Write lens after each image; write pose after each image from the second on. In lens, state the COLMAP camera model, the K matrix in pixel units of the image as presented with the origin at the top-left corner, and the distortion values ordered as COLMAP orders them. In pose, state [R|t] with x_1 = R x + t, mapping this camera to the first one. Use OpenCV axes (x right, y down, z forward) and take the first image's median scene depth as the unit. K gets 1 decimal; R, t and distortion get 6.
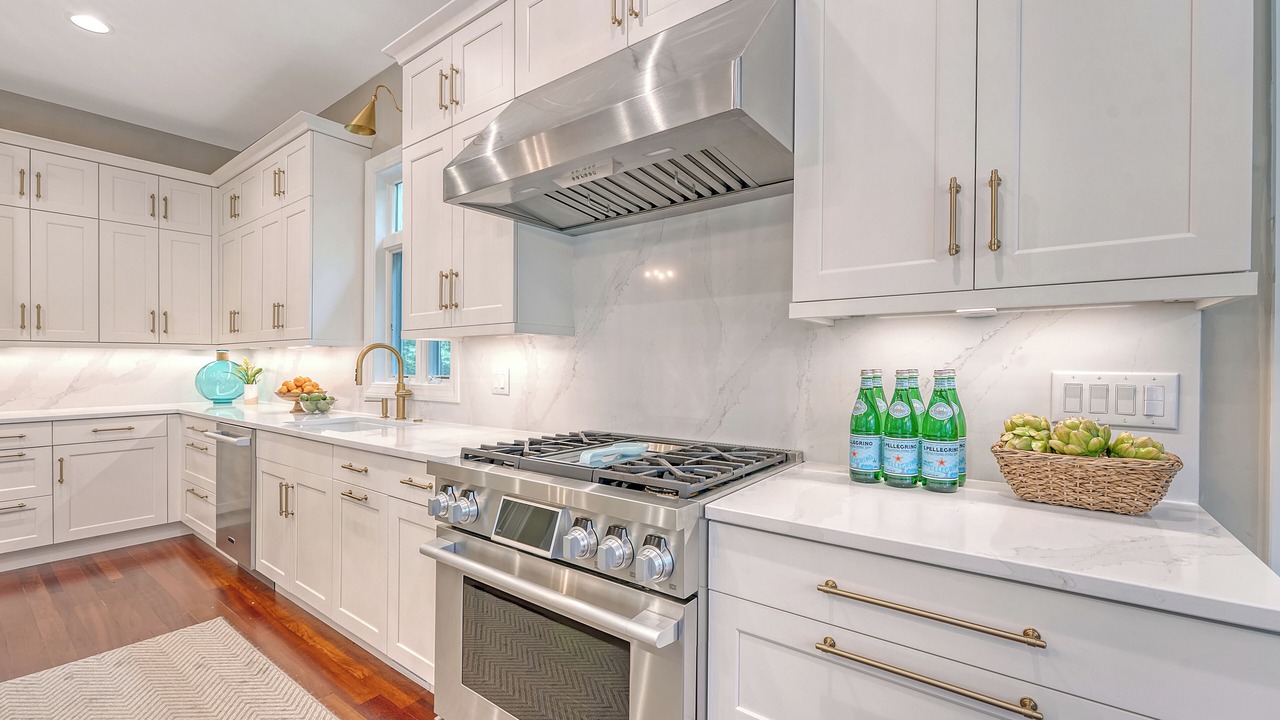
lens RADIAL K [[526.8, 0, 638.1], [0, 526.8, 367.4], [0, 0, 1]] dist [0.000117, 0.000027]
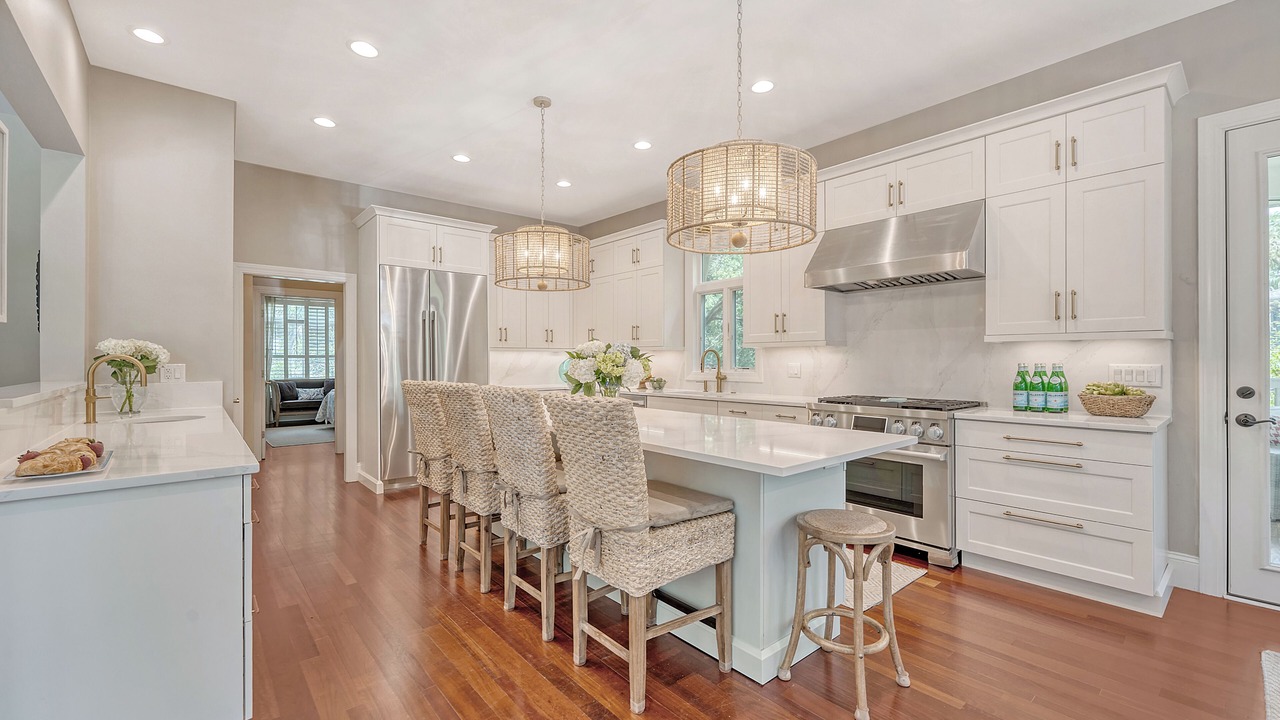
lens RADIAL K [[525.9, 0, 639.0], [0, 525.9, 352.2], [0, 0, 1]] dist [-0.000936, -0.000156]
pose [[0.975646, -0.002817, -0.219335, -0.753445], [-0.001839, 0.999777, -0.021019, 0.007716], [0.219345, 0.020910, 0.975423, -1.756067]]
